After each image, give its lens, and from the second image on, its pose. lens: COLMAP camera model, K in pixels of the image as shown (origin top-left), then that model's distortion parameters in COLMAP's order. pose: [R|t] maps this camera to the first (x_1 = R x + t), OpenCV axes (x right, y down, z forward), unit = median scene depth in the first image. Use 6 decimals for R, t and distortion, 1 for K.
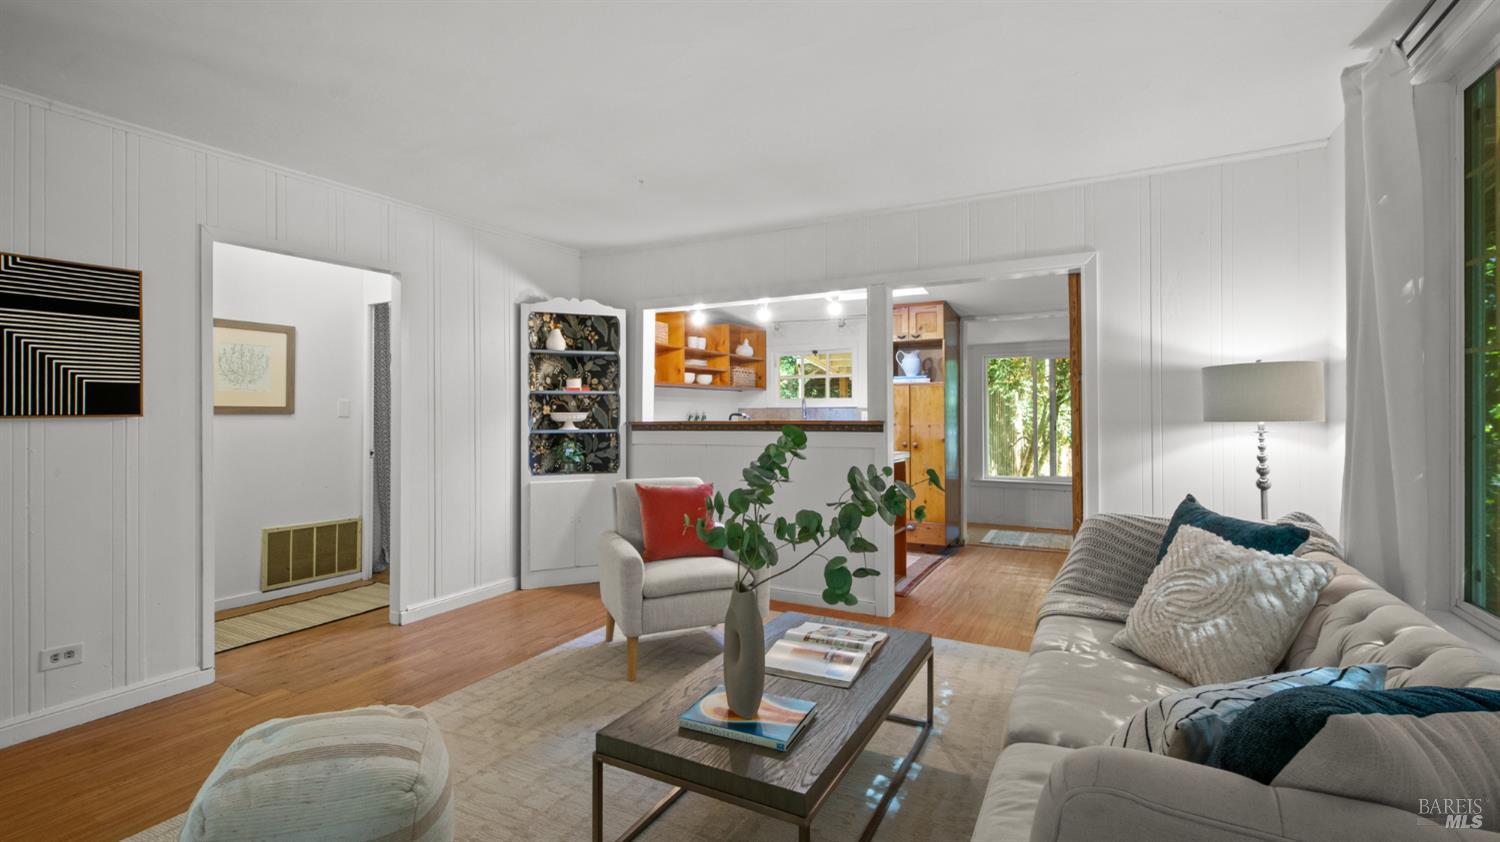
lens RADIAL K [[683.9, 0, 742.2], [0, 683.9, 413.4], [0, 0, 1]] dist [0.007379, -0.002910]
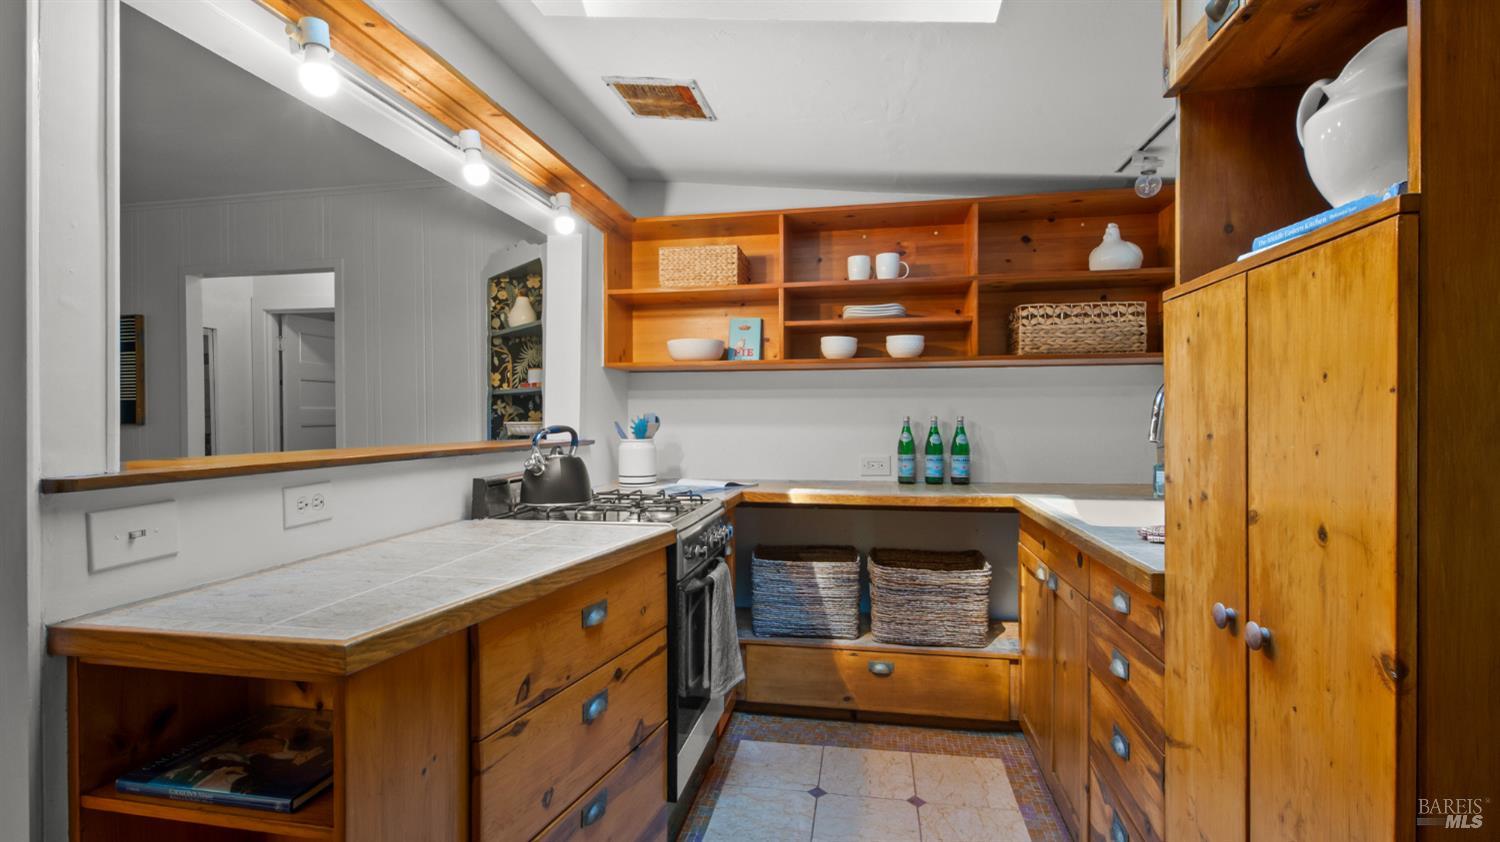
lens RADIAL K [[683.9, 0, 745.9], [0, 683.9, 420.4], [0, 0, 1]] dist [0.007379, -0.002910]
pose [[0.318698, 0.008382, -0.947819, 0.322885], [0.003612, 0.999943, 0.010057, -0.006245], [0.947849, -0.006628, 0.318649, 0.735253]]
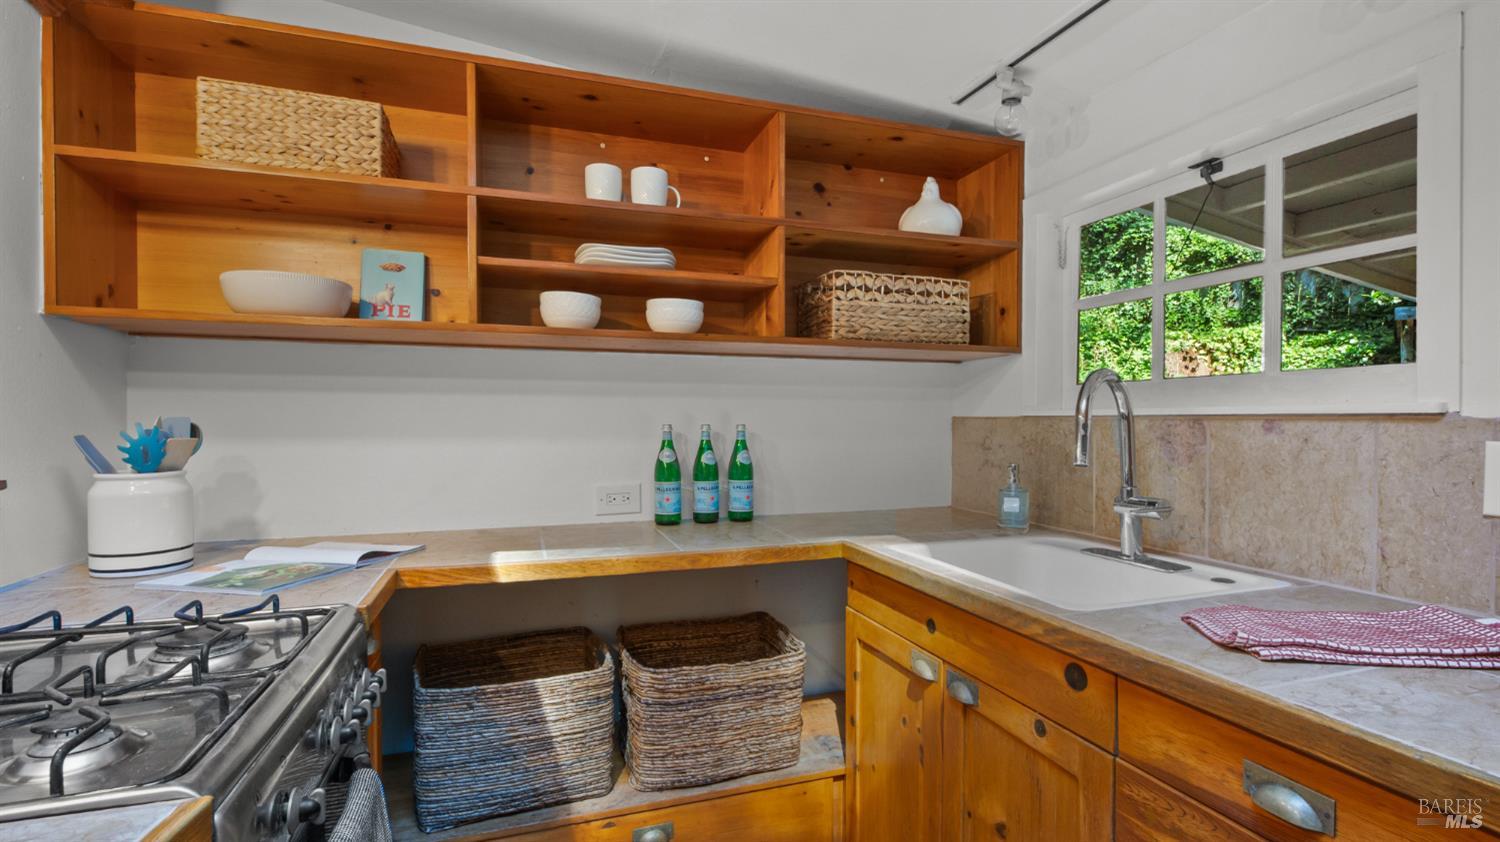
lens RADIAL K [[683.9, 0, 746.3], [0, 683.9, 431.4], [0, 0, 1]] dist [0.007379, -0.002910]
pose [[0.741671, 0.017148, -0.670544, 0.156688], [-0.003990, 0.999768, 0.021154, -0.007508], [0.670751, -0.013014, 0.741568, 0.778816]]
